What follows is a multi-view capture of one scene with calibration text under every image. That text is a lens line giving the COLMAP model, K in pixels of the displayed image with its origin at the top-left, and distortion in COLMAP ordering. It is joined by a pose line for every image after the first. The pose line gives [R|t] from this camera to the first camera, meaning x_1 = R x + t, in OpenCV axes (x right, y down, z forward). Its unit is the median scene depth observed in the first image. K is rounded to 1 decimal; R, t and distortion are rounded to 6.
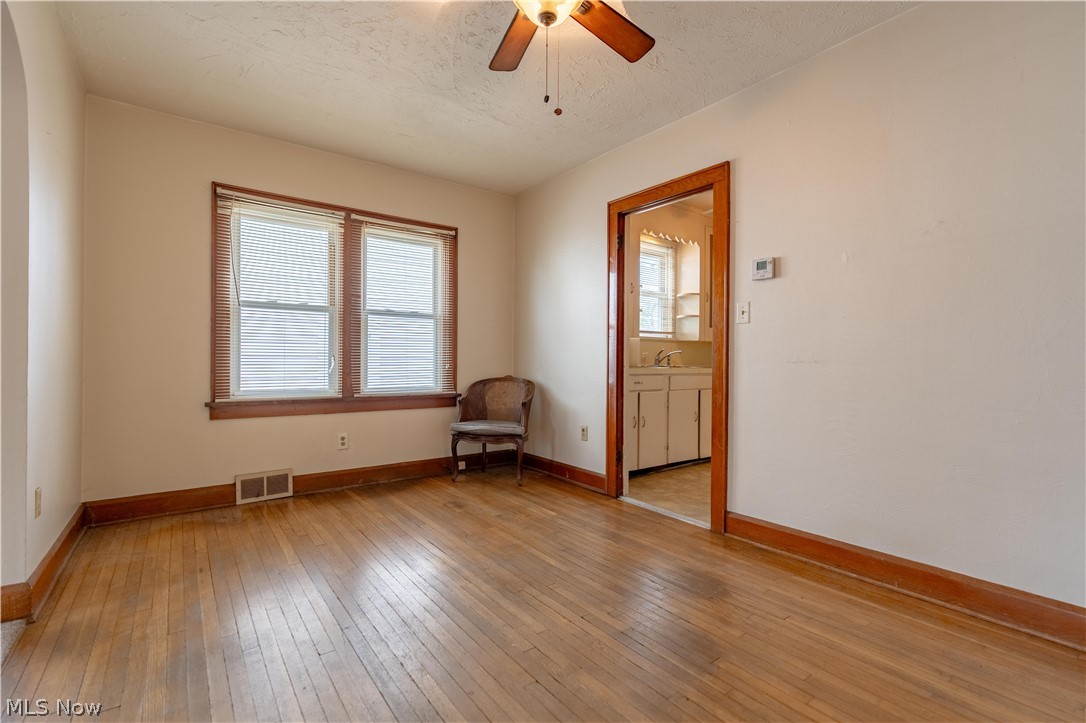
lens RADIAL K [[492.1, 0, 543.0], [0, 492.1, 361.5], [0, 0, 1]] dist [-0.000321, 0.001308]
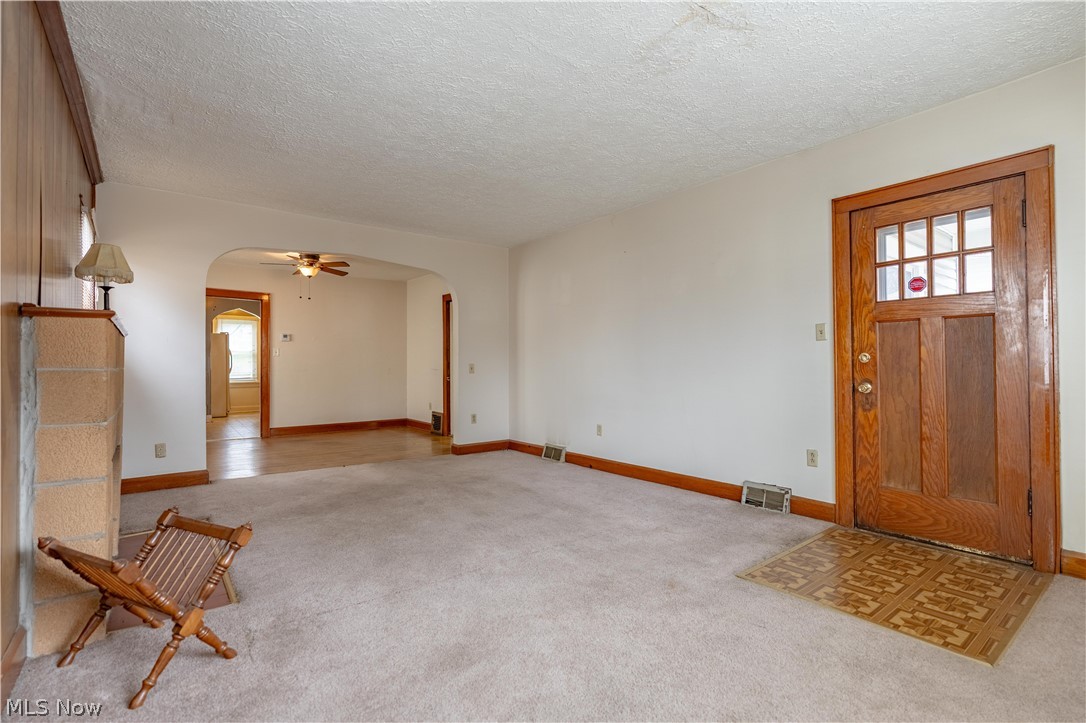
lens RADIAL K [[518.7, 0, 529.6], [0, 518.7, 359.0], [0, 0, 1]] dist [-0.002362, 0.000148]
pose [[0.020691, 0.002908, 0.999782, -2.409293], [0.008548, 0.999959, -0.003086, -0.042081], [-0.999749, 0.008609, 0.020665, -0.437929]]
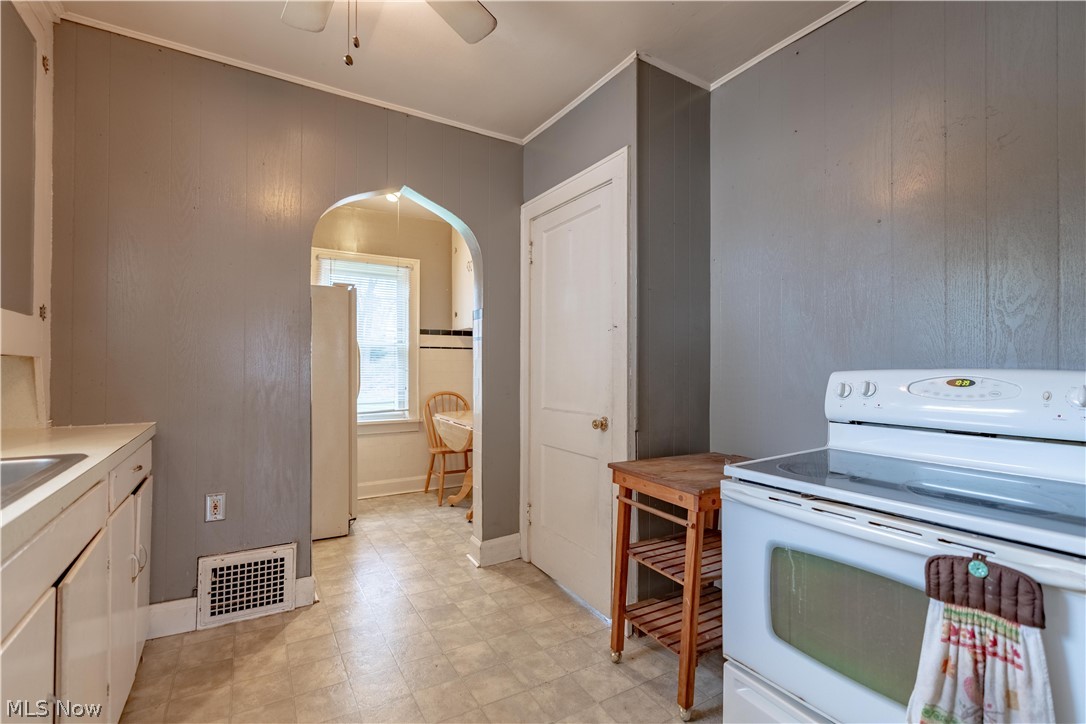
lens RADIAL K [[482.7, 0, 546.6], [0, 482.7, 364.8], [0, 0, 1]] dist [-0.002674, 0.000652]
pose [[0.087528, 0.000777, 0.996162, 0.206006], [-0.003183, 0.999995, -0.000501, -0.068691], [-0.996157, -0.003127, 0.087530, 1.273579]]
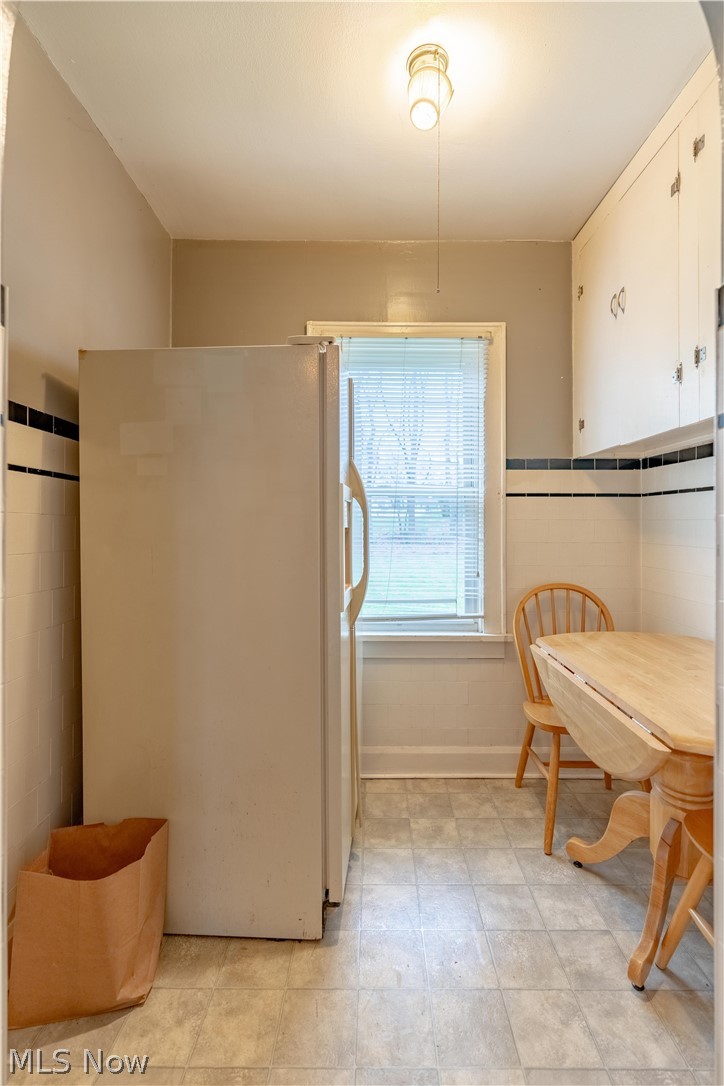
lens RADIAL K [[492.1, 0, 373.4], [0, 492.1, 528.1], [0, 0, 1]] dist [-0.000321, 0.001308]
pose [[0.598136, -0.008151, 0.801353, 0.959663], [0.000700, 0.999953, 0.009649, -0.078101], [-0.801394, -0.005210, 0.598114, 1.513798]]
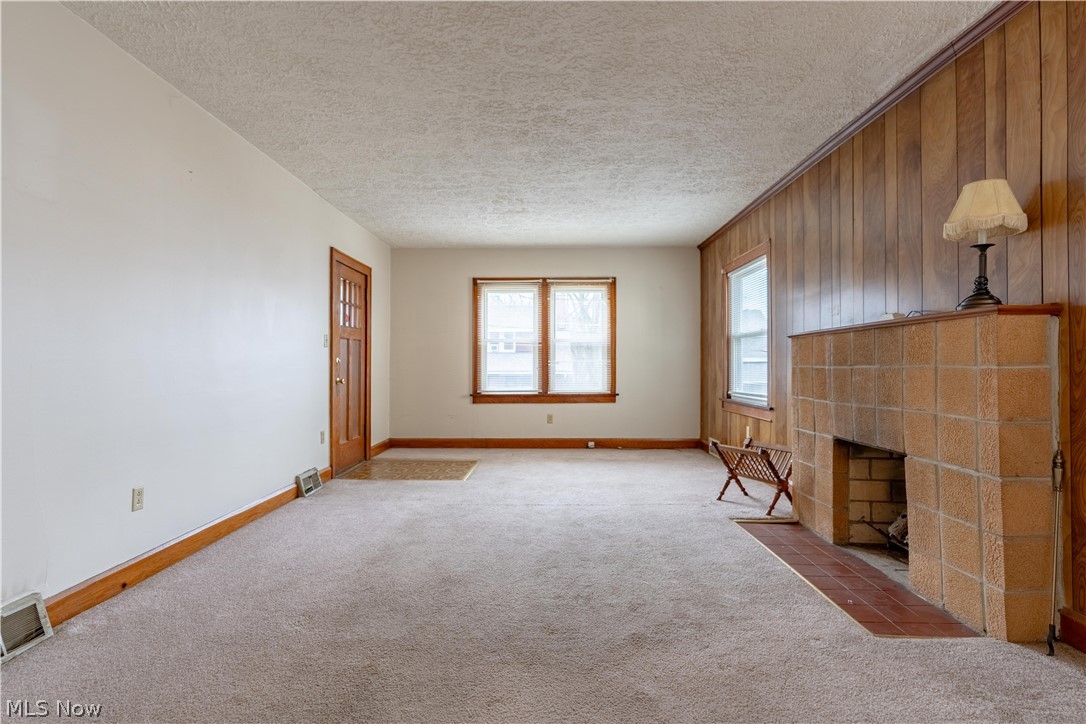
lens RADIAL K [[516.8, 0, 543.0], [0, 516.8, 362.0], [0, 0, 1]] dist [-0.000927, 0.001362]
pose [[-0.618480, -0.011913, -0.785711, -0.240716], [-0.005757, 0.999927, -0.010630, -0.023224], [0.785780, -0.002051, -0.618503, 0.476991]]
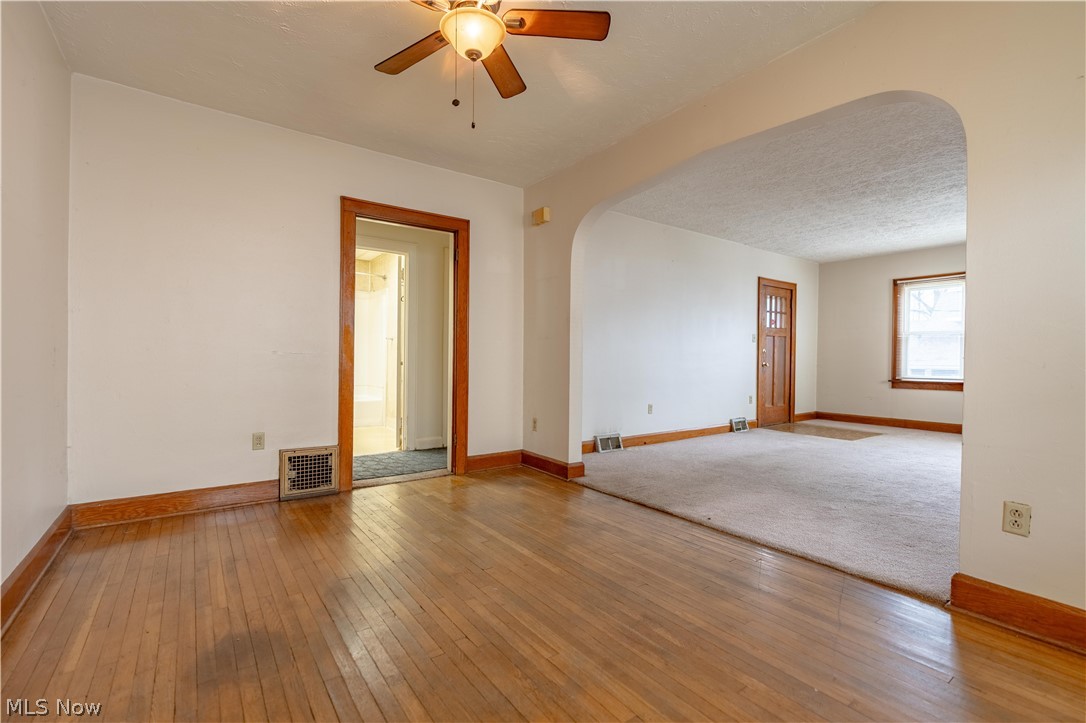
lens RADIAL K [[485.2, 0, 543.0], [0, 485.2, 361.5], [0, 0, 1]] dist [-0.002331, 0.000894]
pose [[-0.999540, -0.014981, 0.026375, -0.122897], [-0.014675, 0.999823, 0.011734, -0.001108], [-0.026547, 0.011342, -0.999583, 1.368478]]
